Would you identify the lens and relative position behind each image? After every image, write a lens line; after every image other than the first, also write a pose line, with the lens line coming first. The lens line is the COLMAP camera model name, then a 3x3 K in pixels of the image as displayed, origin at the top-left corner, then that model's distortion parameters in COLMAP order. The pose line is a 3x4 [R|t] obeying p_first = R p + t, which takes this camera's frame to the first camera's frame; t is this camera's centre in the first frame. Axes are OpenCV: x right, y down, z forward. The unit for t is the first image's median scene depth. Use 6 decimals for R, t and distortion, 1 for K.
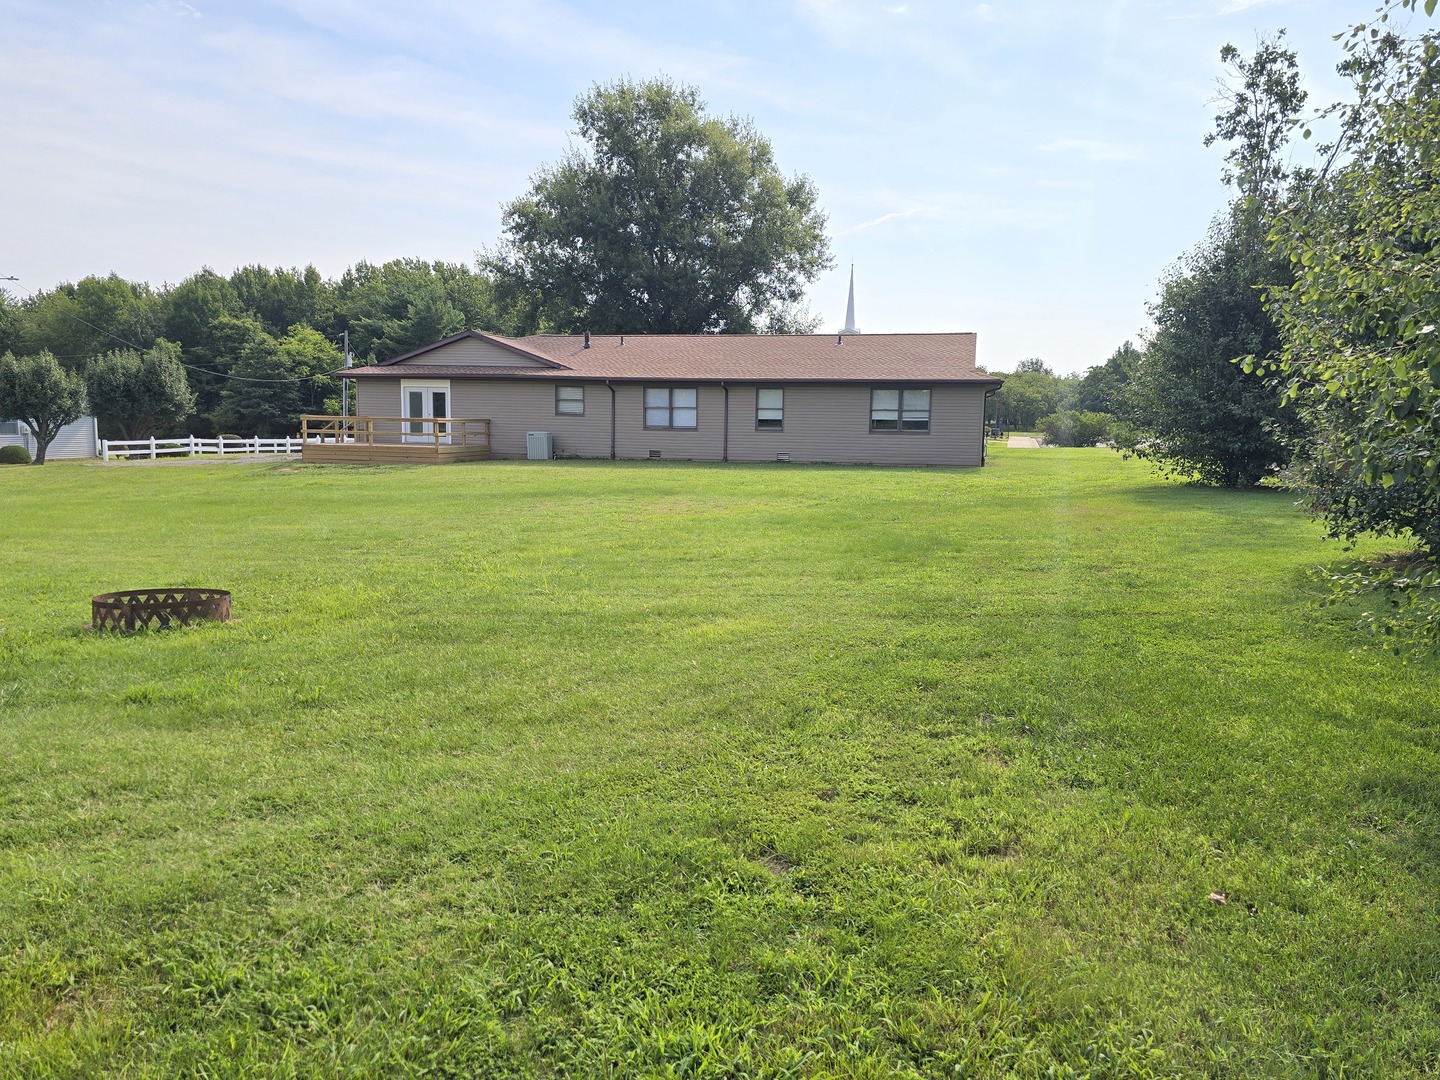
lens RADIAL K [[996.8, 0, 719.0], [0, 996.8, 500.3], [0, 0, 1]] dist [0.096885, 0.000025]
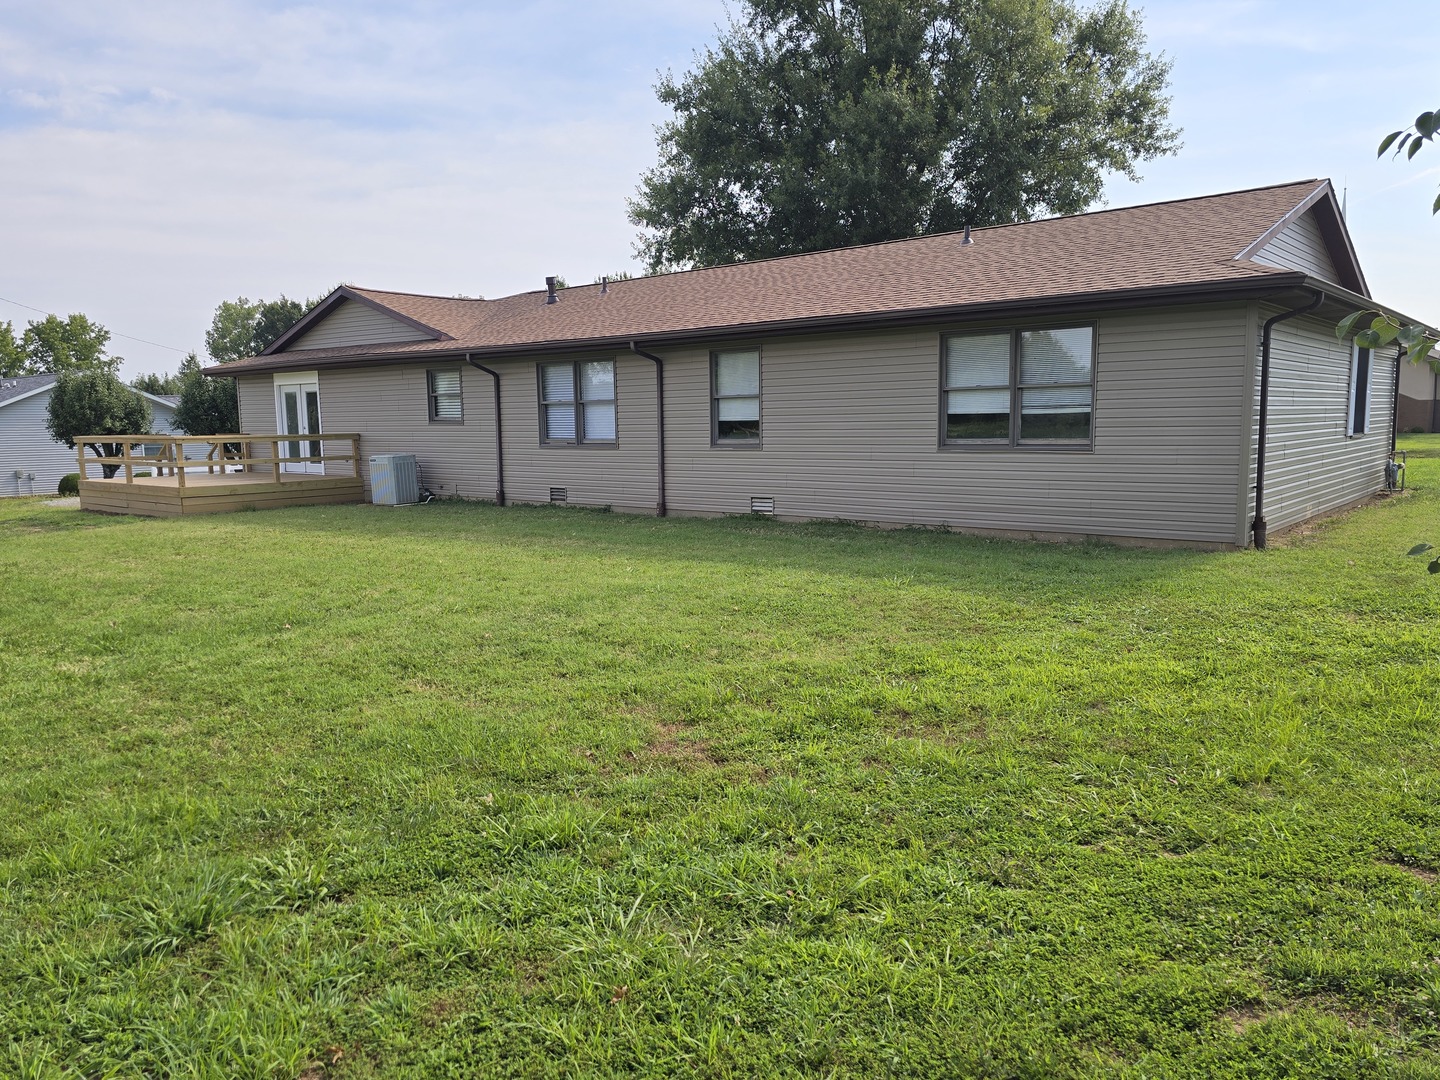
lens RADIAL K [[996.8, 0, 719.0], [0, 996.8, 500.3], [0, 0, 1]] dist [0.096885, 0.000025]
pose [[0.900273, 0.004276, -0.435306, 0.230353], [-0.003291, 0.999990, 0.003017, -0.045762], [0.435314, -0.001284, 0.900278, 0.578965]]
